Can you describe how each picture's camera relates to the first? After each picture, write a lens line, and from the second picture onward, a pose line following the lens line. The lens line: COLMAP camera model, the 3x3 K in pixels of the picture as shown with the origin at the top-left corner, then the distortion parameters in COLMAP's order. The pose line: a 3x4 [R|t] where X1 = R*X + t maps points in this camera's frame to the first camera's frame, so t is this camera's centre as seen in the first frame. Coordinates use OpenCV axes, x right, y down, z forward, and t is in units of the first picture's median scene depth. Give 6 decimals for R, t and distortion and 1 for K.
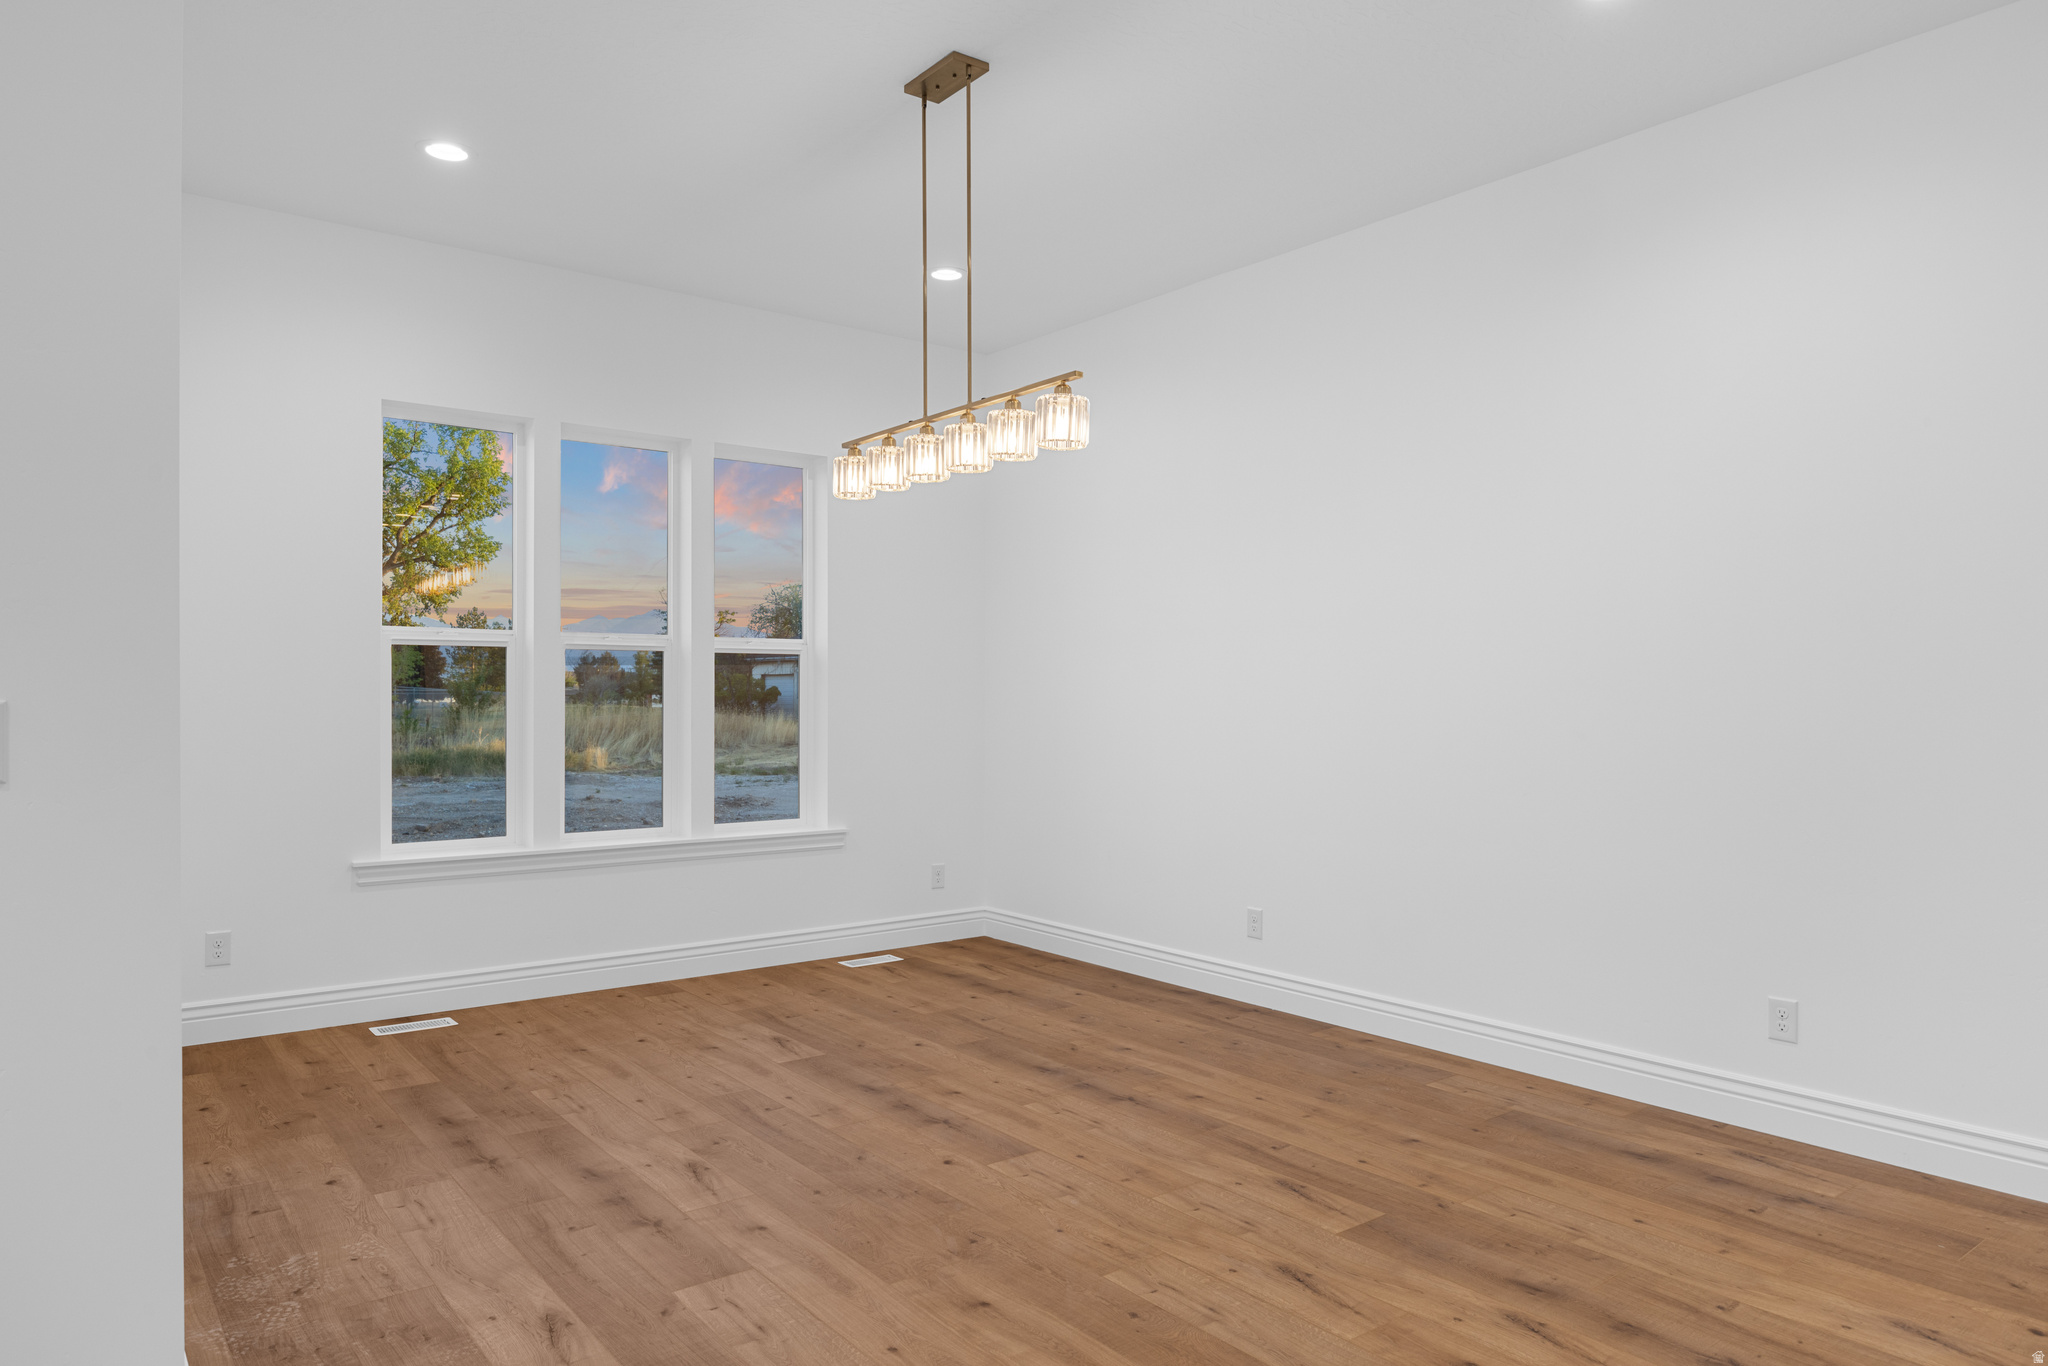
lens RADIAL K [[1294.6, 0, 1020.7], [0, 1294.6, 682.9], [0, 0, 1]] dist [-0.017014, 0.009544]
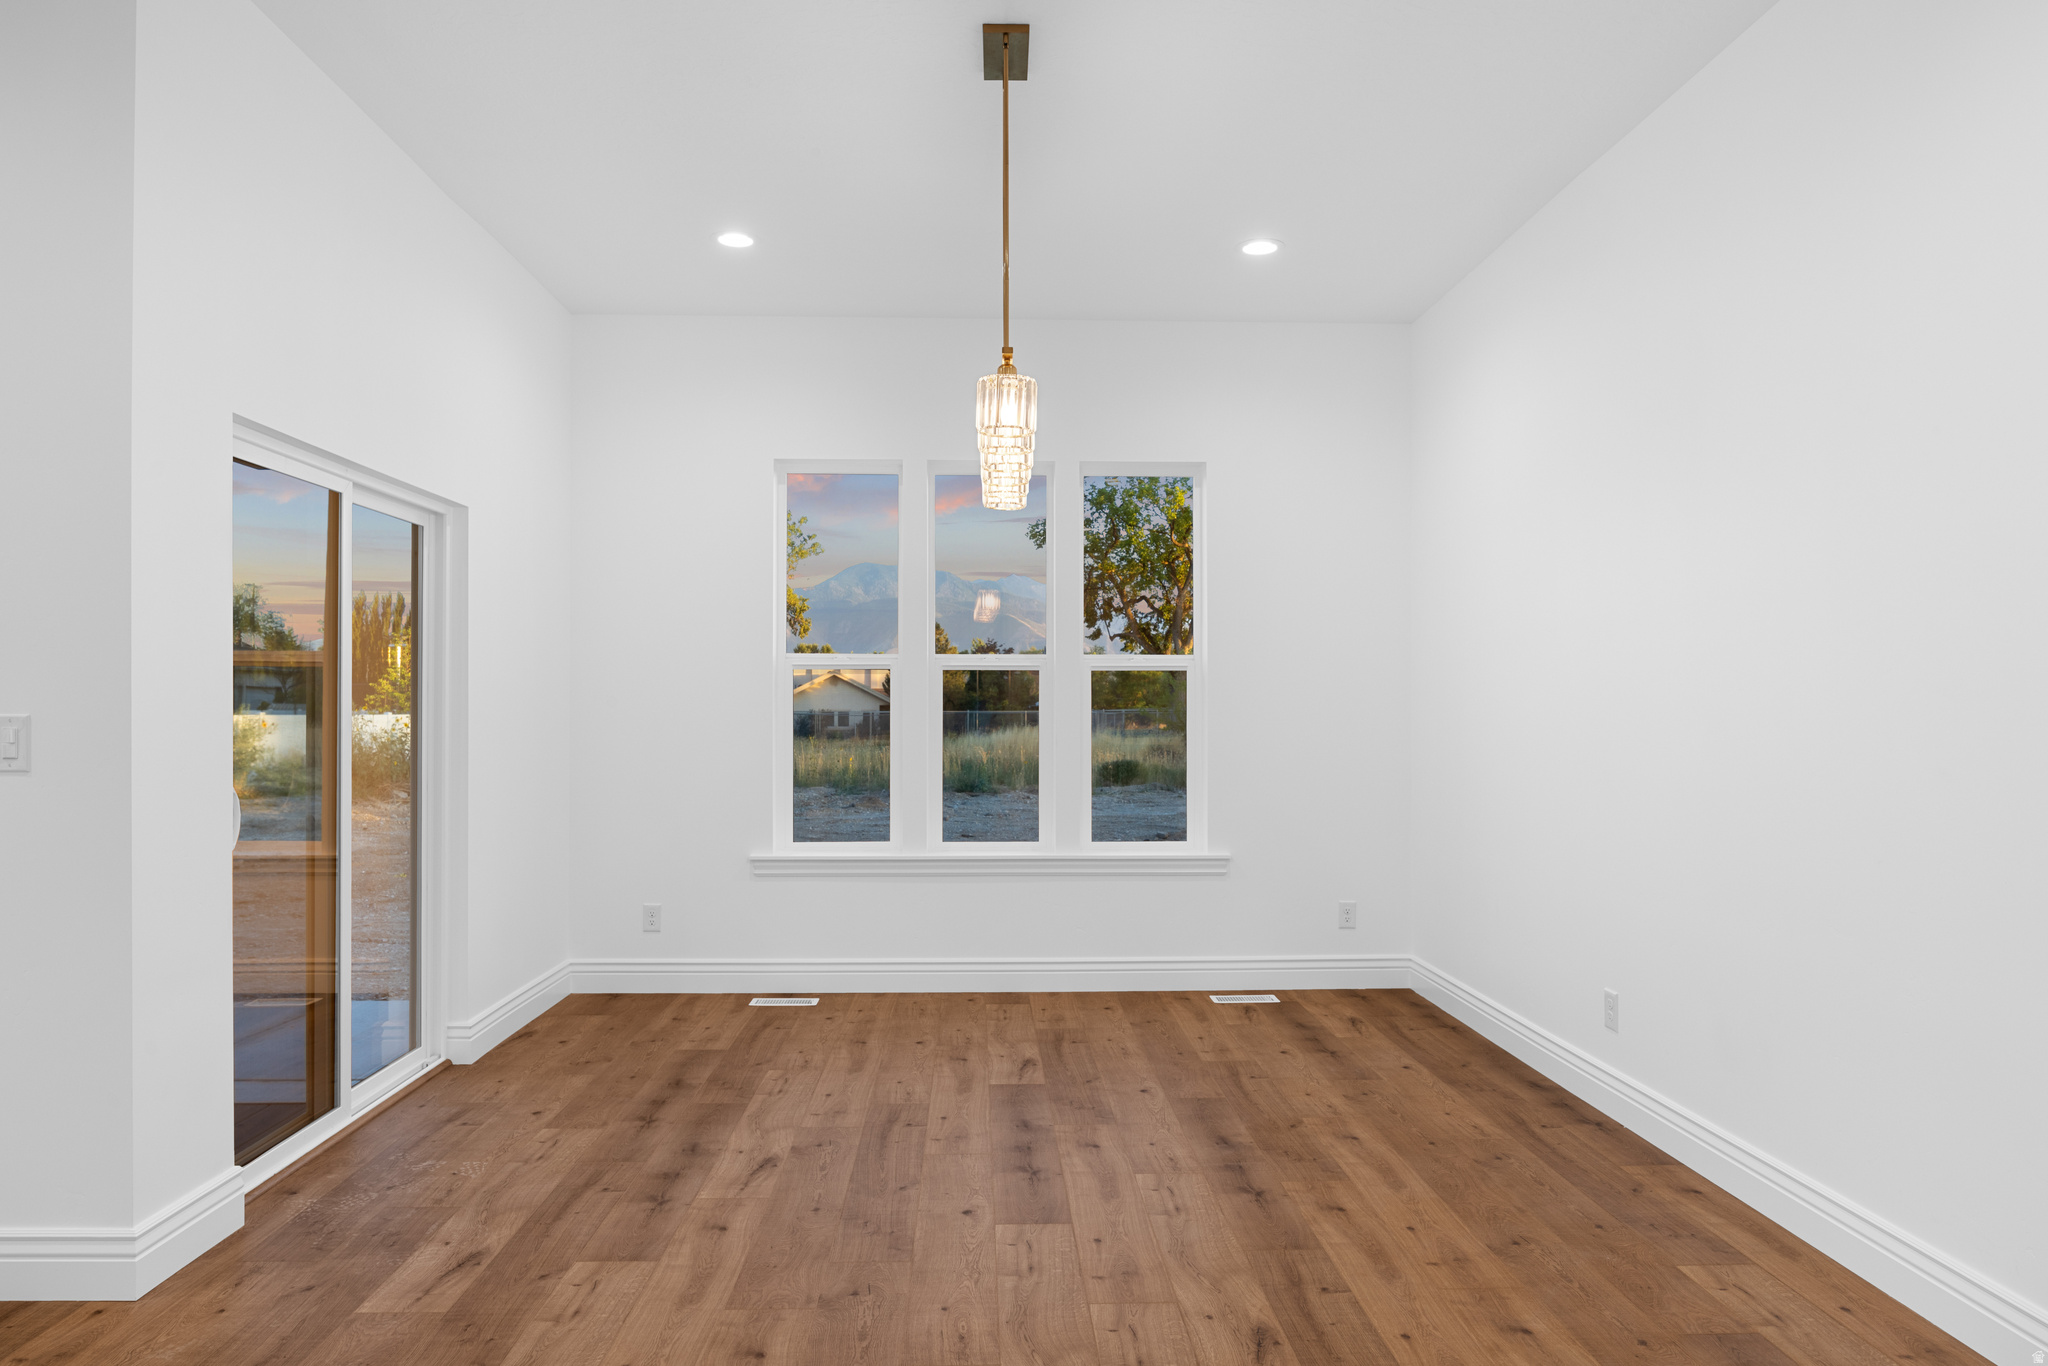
lens RADIAL K [[1294.6, 0, 1003.9], [0, 1294.6, 739.0], [0, 0, 1]] dist [-0.017014, 0.009544]
pose [[0.807897, 0.013362, -0.589172, 0.444332], [0.007347, 0.999437, 0.032741, -0.006596], [0.589278, -0.030780, 0.807344, 0.221798]]
